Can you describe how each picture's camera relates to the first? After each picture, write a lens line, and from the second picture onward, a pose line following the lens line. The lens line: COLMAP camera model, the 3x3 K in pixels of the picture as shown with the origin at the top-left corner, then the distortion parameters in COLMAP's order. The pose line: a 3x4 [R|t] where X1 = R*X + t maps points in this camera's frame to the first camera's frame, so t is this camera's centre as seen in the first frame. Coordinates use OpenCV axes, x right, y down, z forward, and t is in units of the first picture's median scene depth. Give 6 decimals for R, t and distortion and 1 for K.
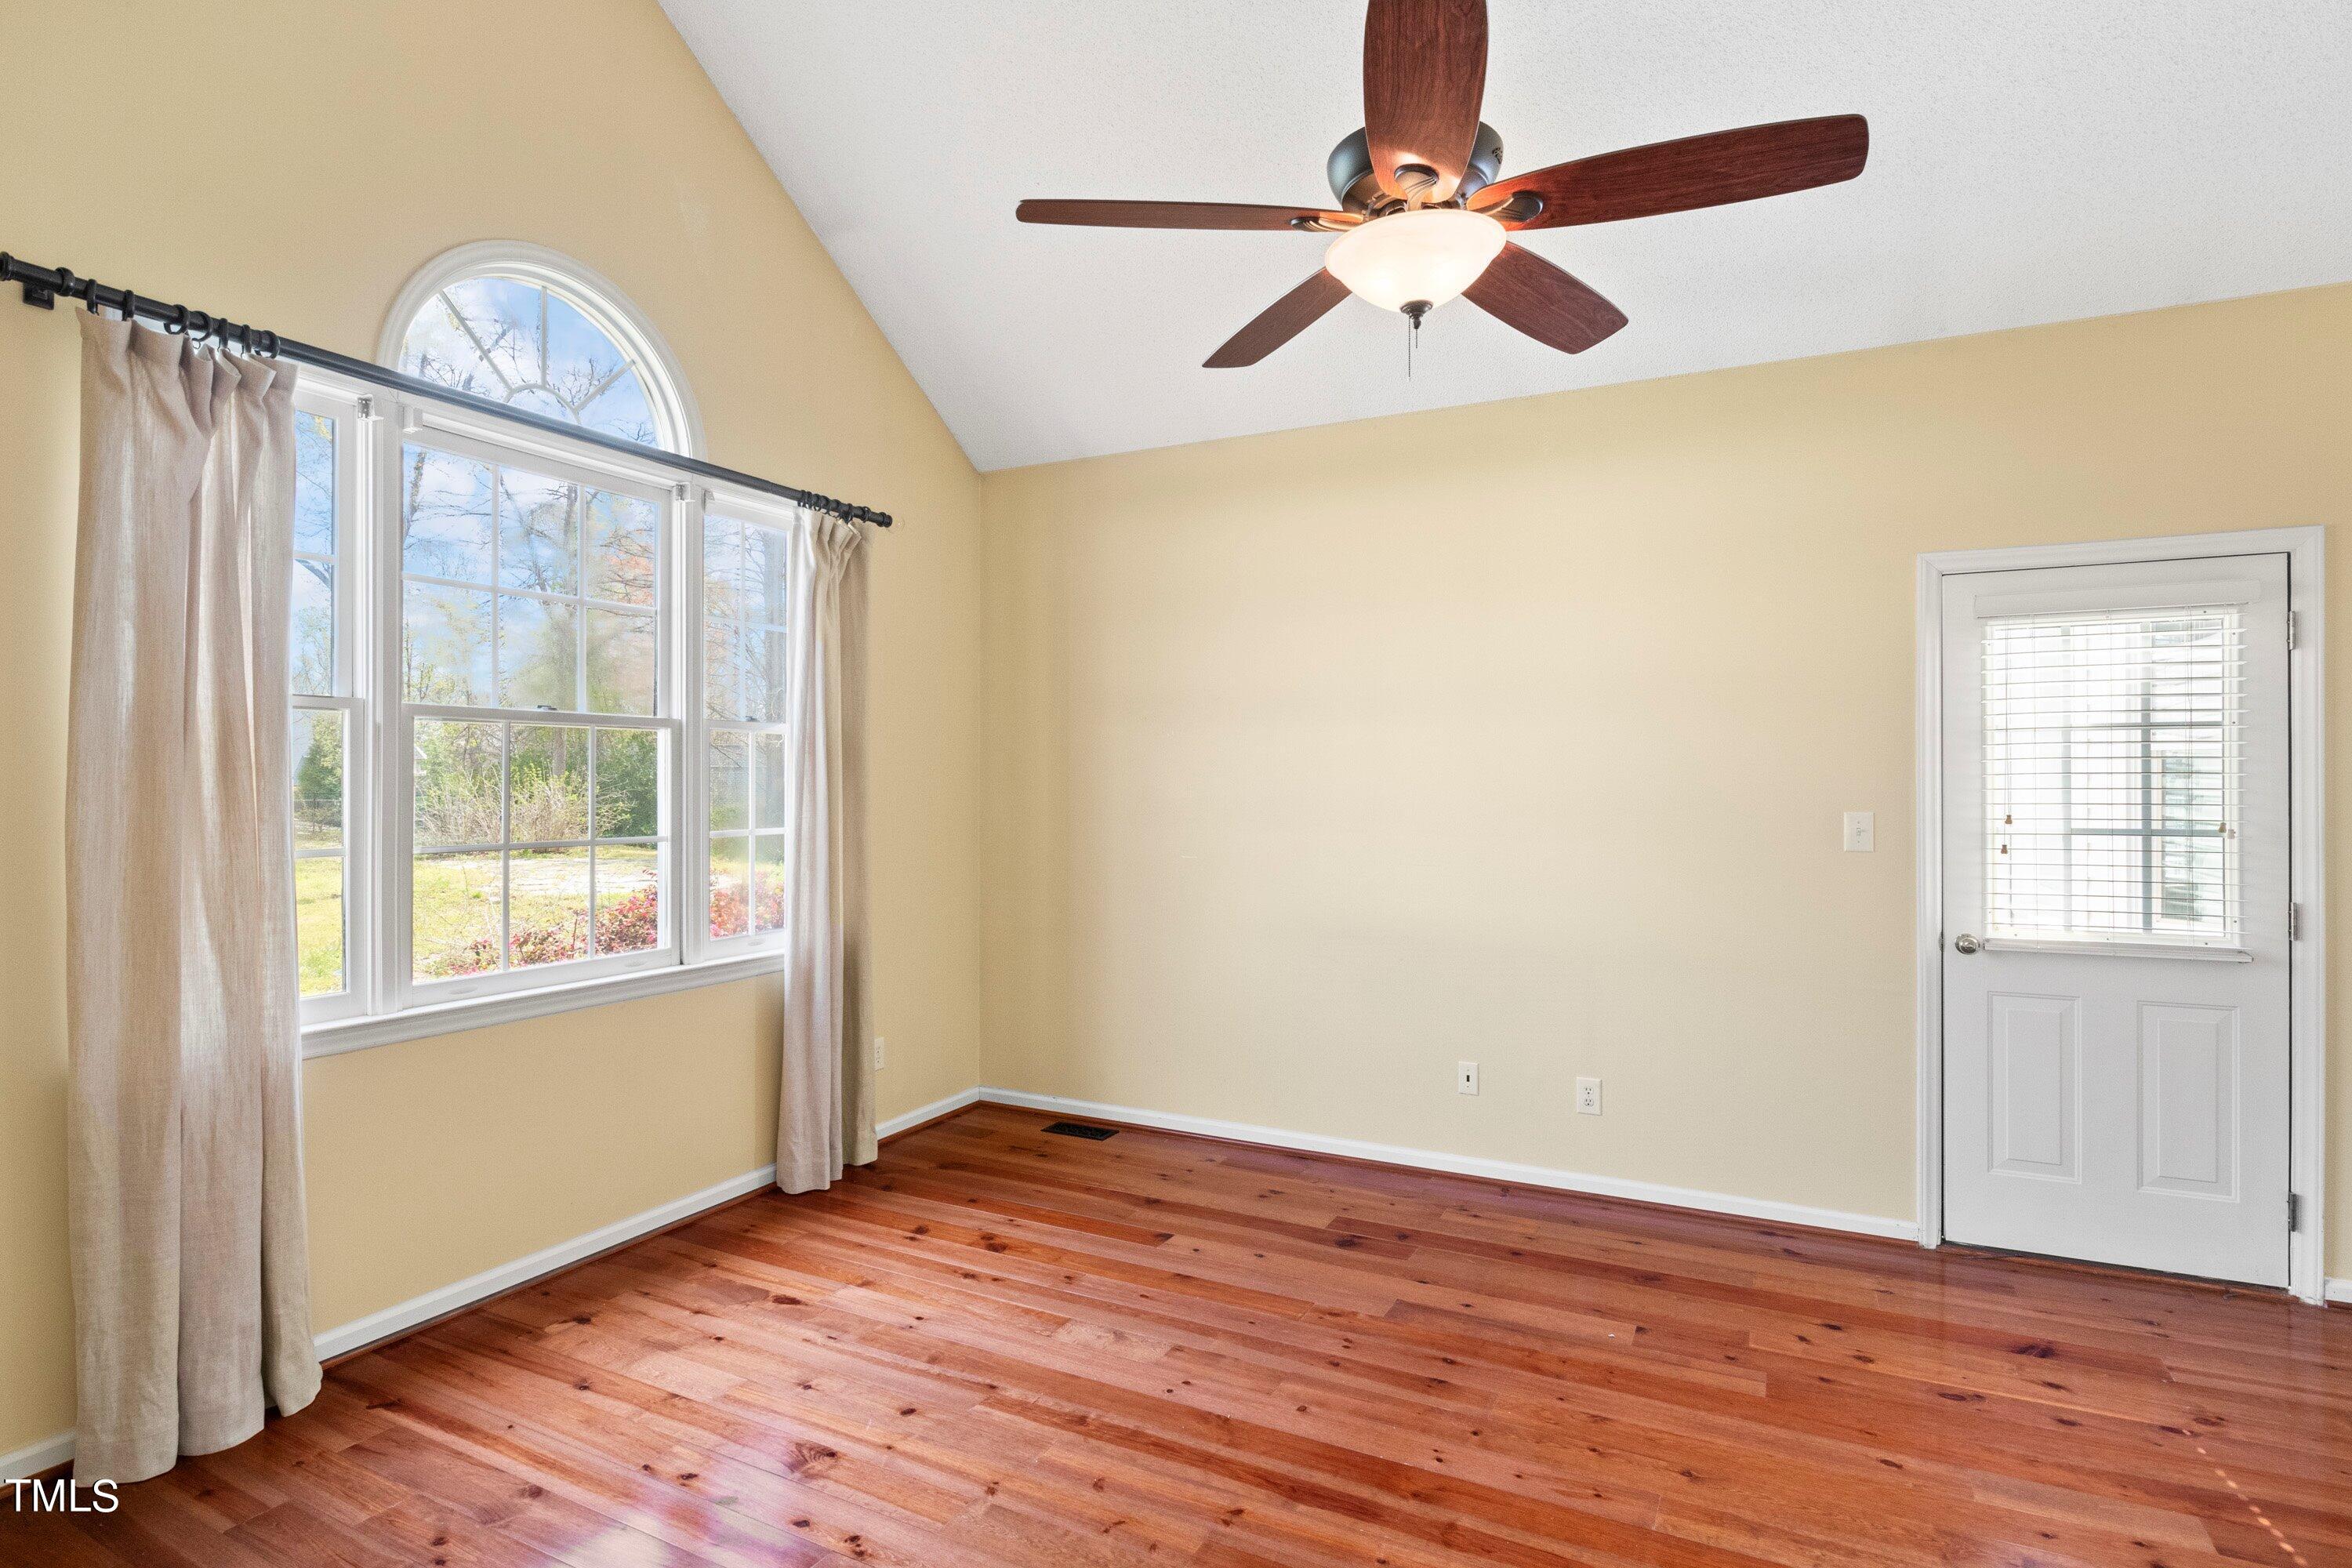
lens RADIAL K [[1178.8, 0, 1194.7], [0, 1178.8, 800.4], [0, 0, 1]] dist [-0.009230, 0.000316]
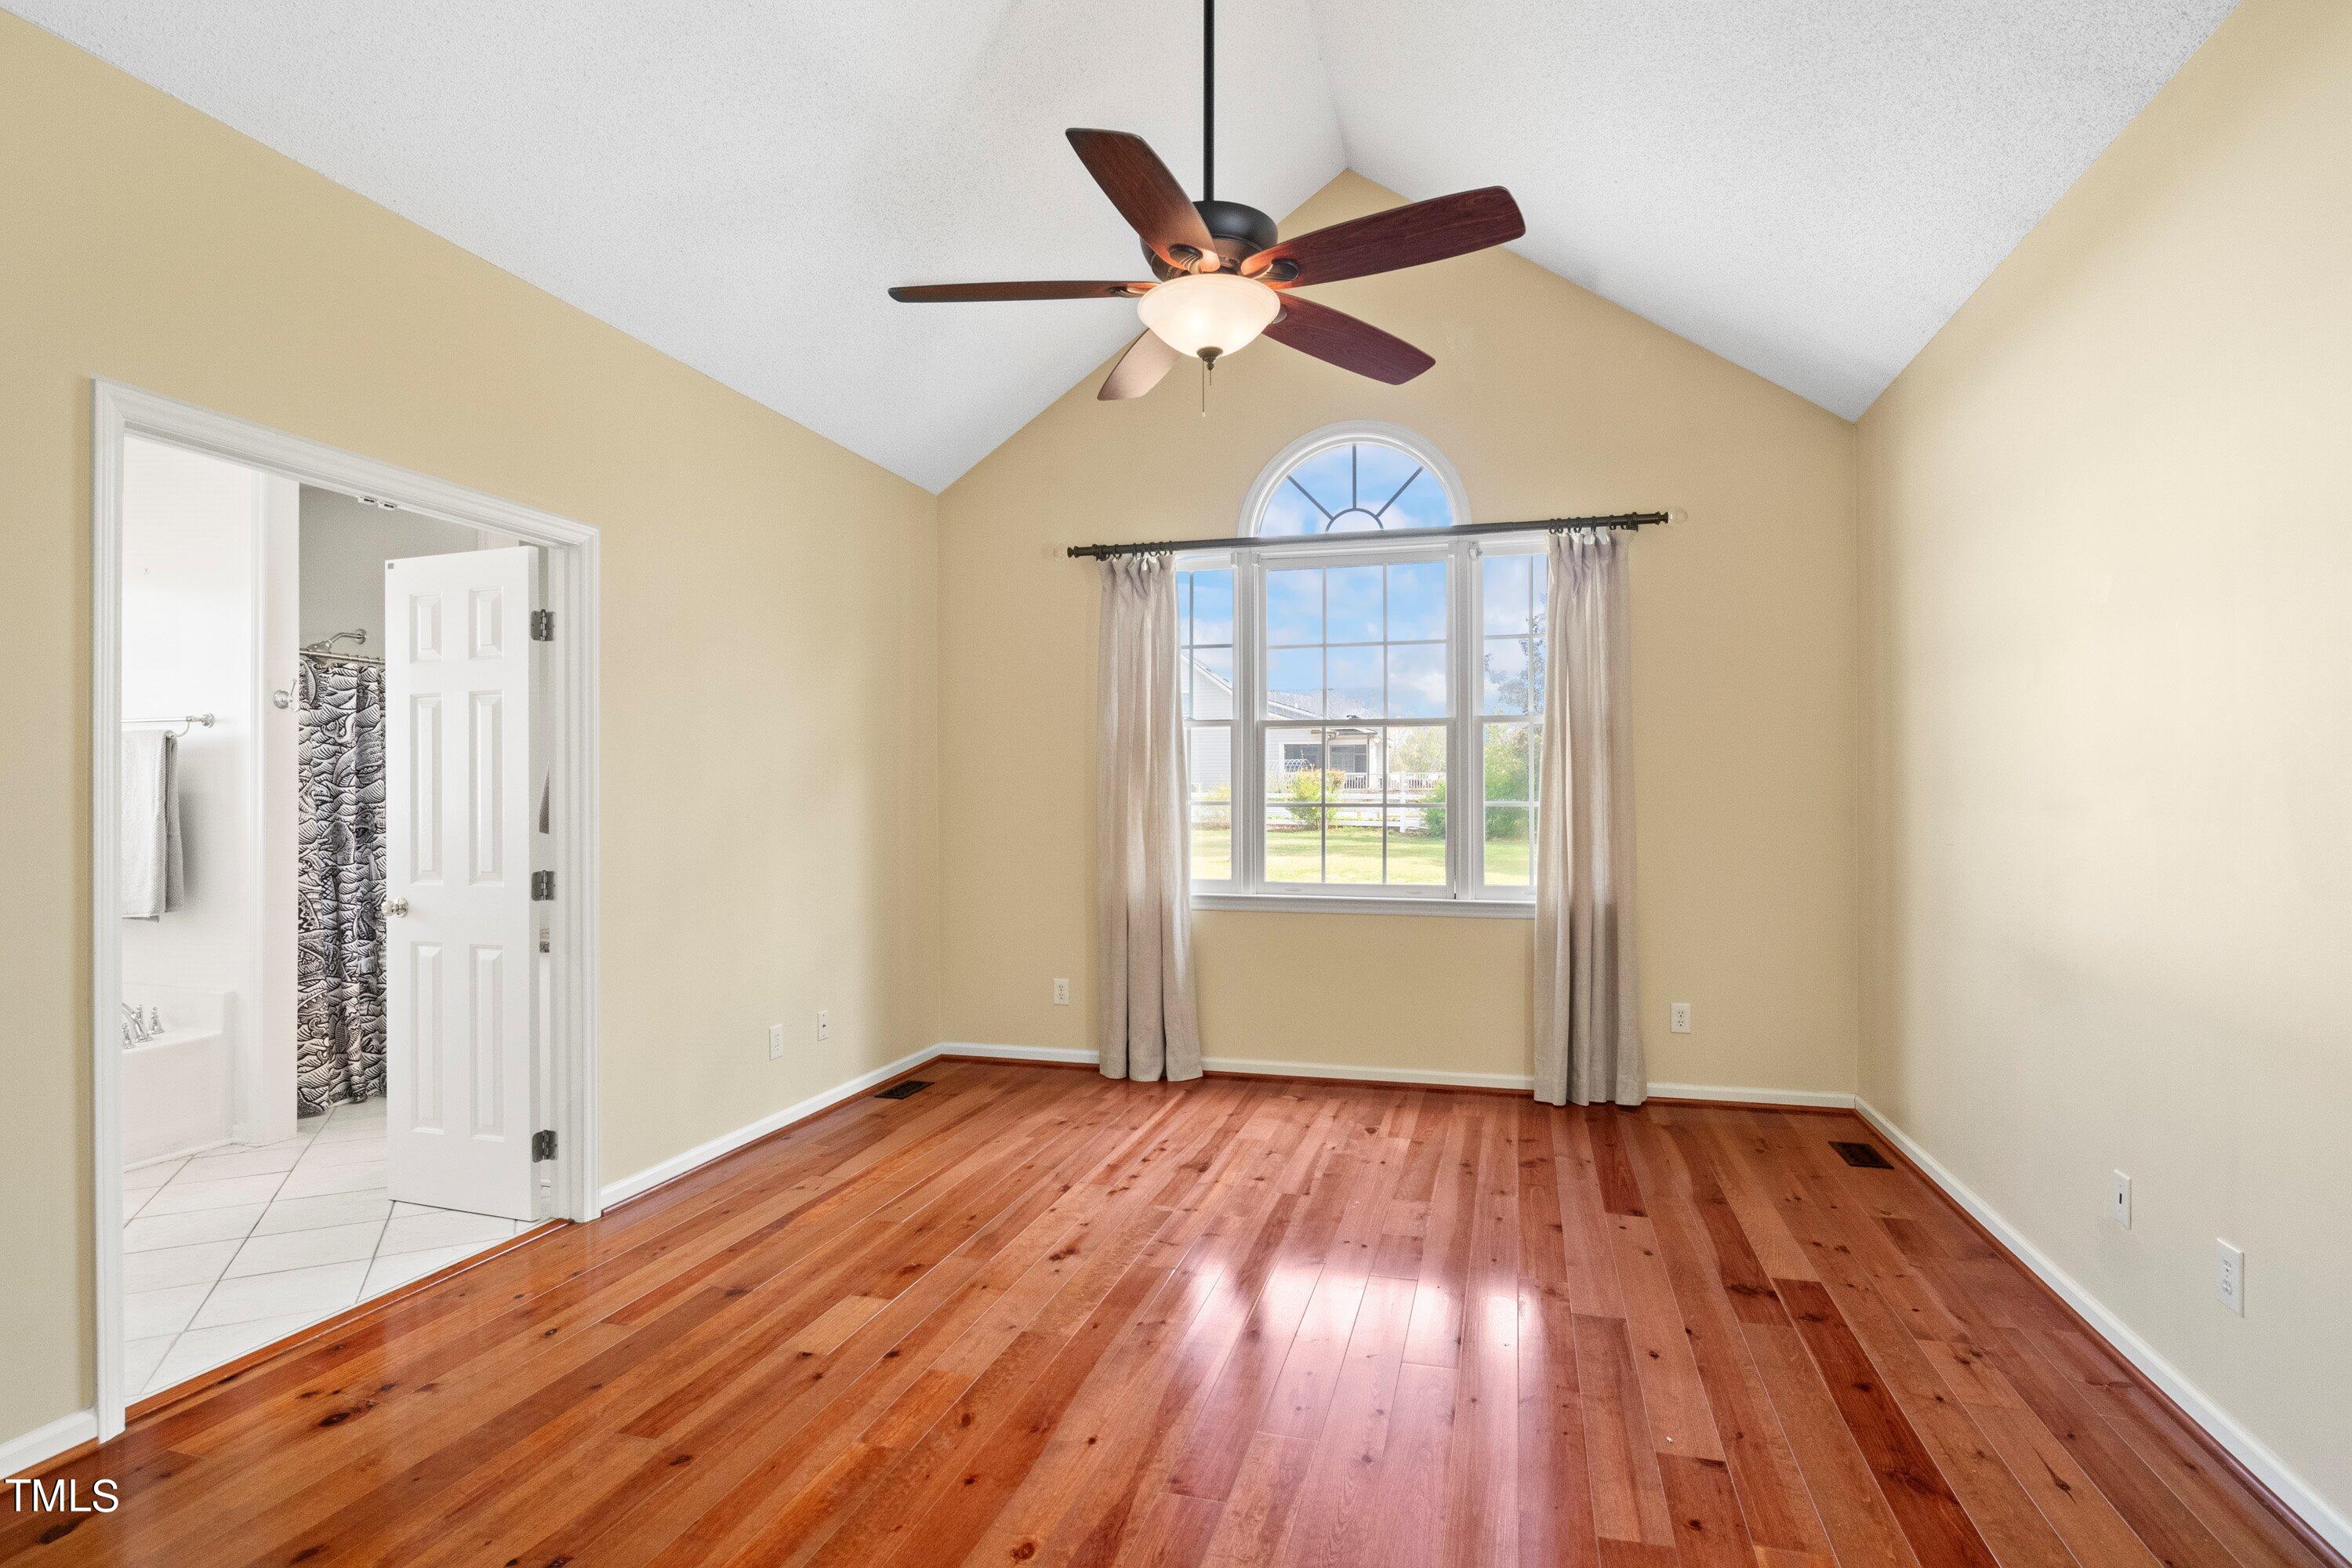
lens RADIAL K [[1178.8, 0, 1188.7], [0, 1178.8, 791.7], [0, 0, 1]] dist [-0.009230, 0.000316]
pose [[0.203835, -0.008837, -0.978965, 0.962791], [-0.015316, 0.999808, -0.012214, 0.045449], [0.978885, 0.017483, 0.203660, 0.492630]]
